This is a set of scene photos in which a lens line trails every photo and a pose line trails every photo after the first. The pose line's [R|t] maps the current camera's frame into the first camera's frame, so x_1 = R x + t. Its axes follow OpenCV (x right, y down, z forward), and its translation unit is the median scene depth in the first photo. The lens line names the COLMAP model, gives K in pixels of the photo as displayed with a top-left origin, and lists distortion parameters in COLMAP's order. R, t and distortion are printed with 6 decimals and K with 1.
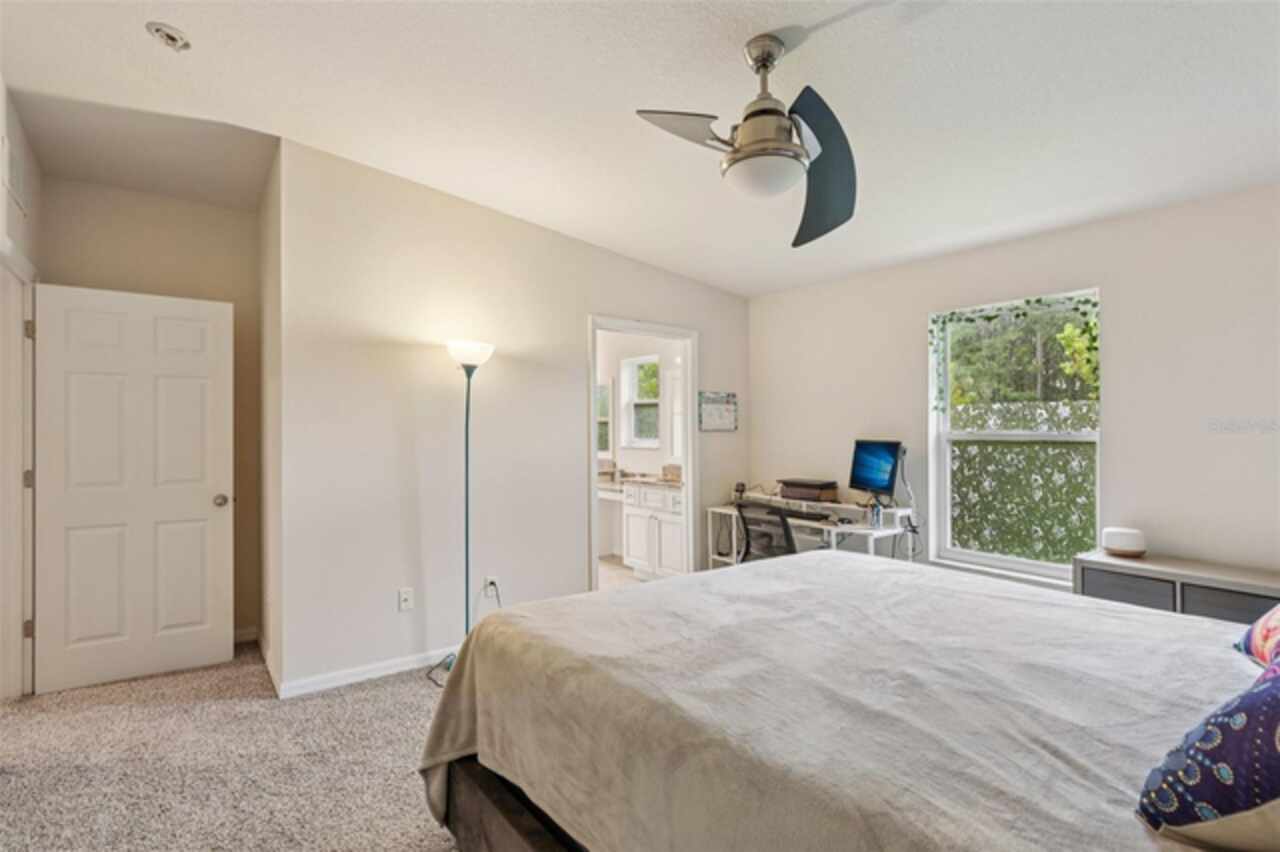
lens RADIAL K [[590.7, 0, 639.5], [0, 590.7, 426.9], [0, 0, 1]] dist [0.000949, 0.000181]
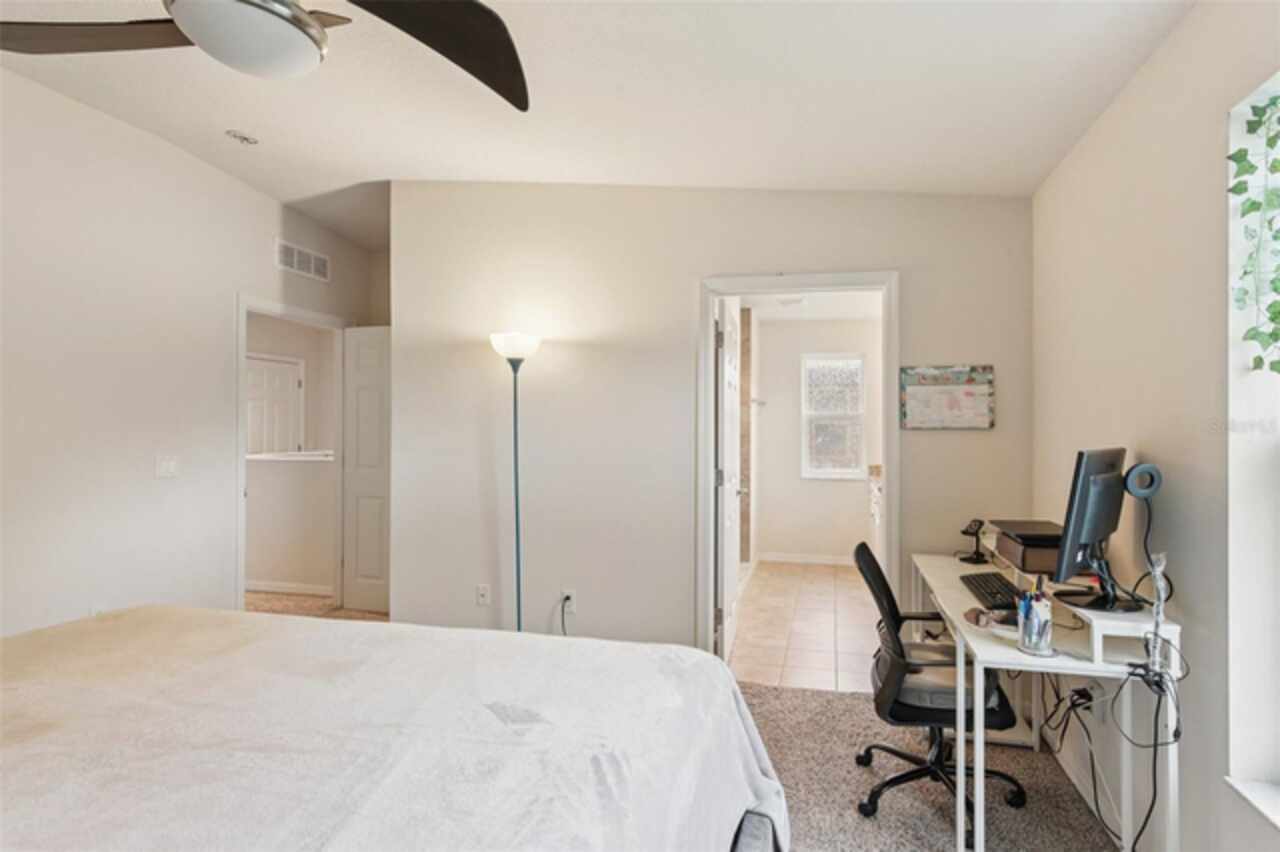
lens RADIAL K [[611.6, 0, 640.0], [0, 611.6, 426.0], [0, 0, 1]] dist [-0.003407, -0.000418]
pose [[0.662435, -0.006628, -0.749090, 0.405493], [0.004007, 0.999978, -0.005304, 0.005815], [0.749109, 0.000512, 0.662447, 0.358109]]
